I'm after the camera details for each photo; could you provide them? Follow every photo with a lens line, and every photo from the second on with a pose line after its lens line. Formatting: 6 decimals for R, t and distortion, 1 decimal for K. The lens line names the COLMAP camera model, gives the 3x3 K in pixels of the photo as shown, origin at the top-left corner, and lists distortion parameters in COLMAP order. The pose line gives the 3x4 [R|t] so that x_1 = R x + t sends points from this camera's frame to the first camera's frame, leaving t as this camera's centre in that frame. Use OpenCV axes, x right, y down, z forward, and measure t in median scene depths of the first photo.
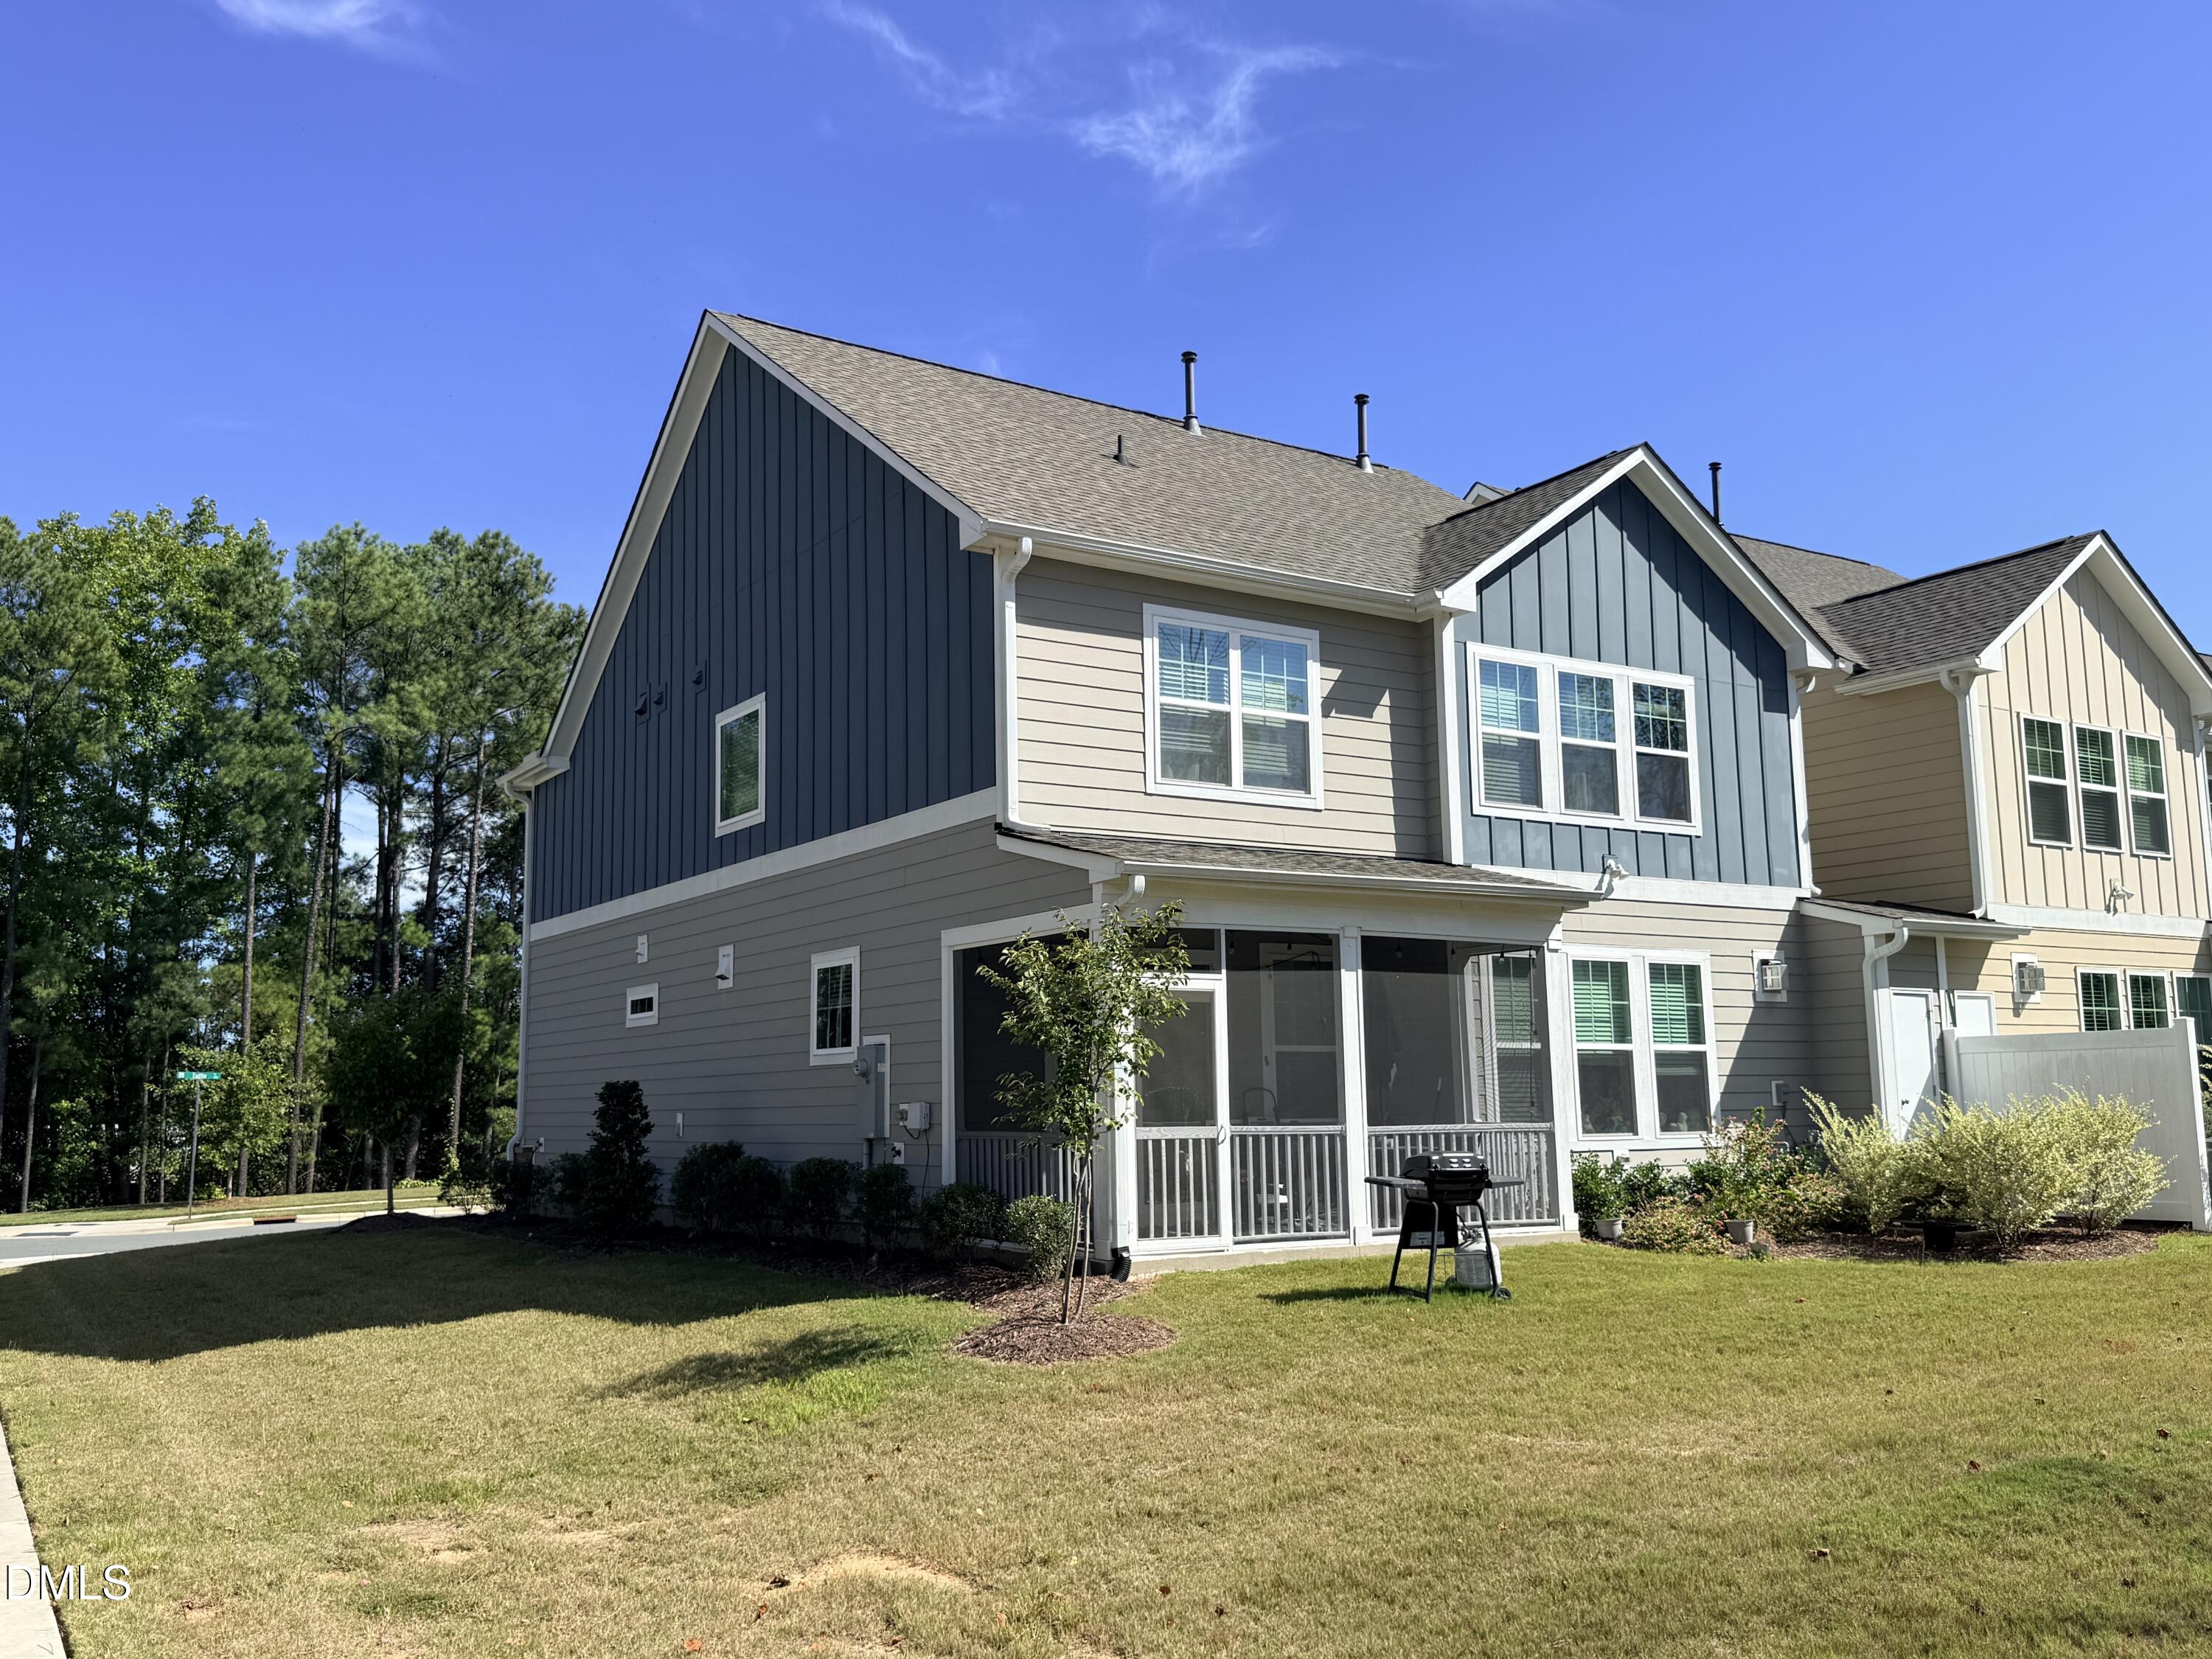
lens RADIAL K [[1905.8, 0, 1106.0], [0, 1905.8, 829.5], [0, 0, 1]] dist [0.138157, -0.297522]
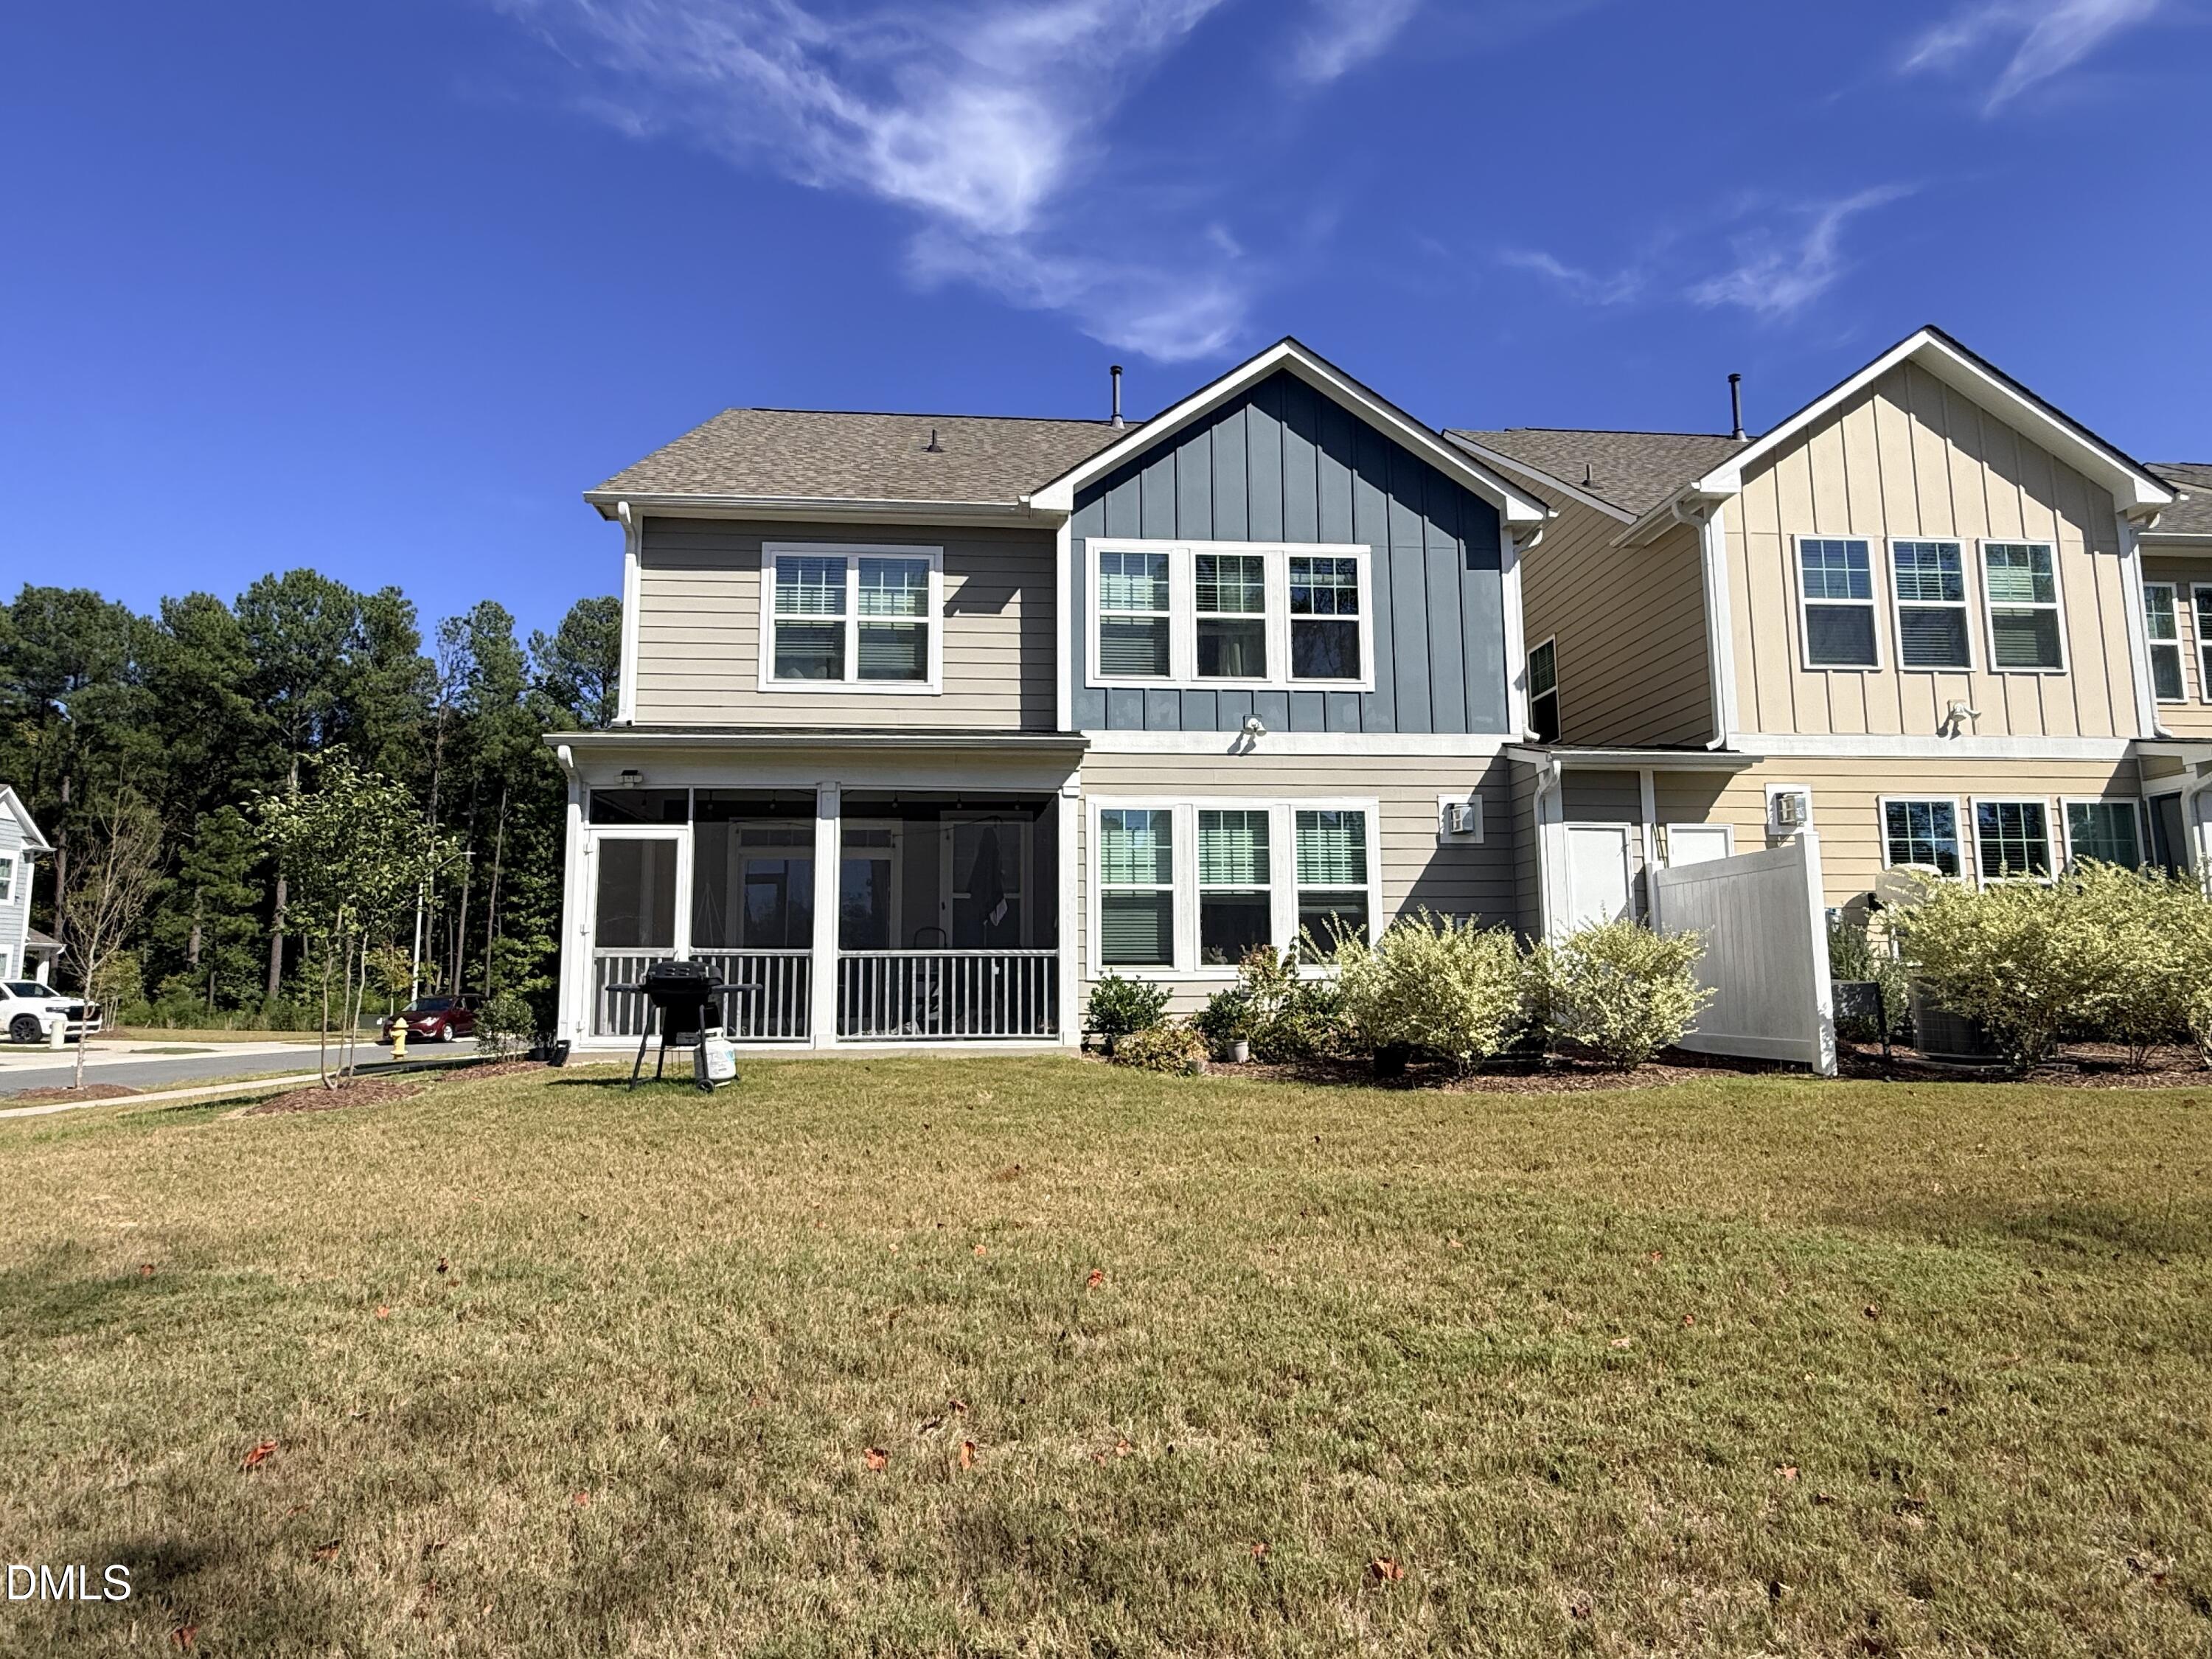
lens RADIAL K [[1245.6, 0, 1106.0], [0, 1245.6, 829.5], [0, 0, 1]] dist [0.004849, 0.000491]
pose [[0.877490, -0.052116, -0.476755, 0.521526], [0.060459, 0.998168, 0.002164, 0.071767], [0.475769, -0.030722, 0.879034, 0.328991]]
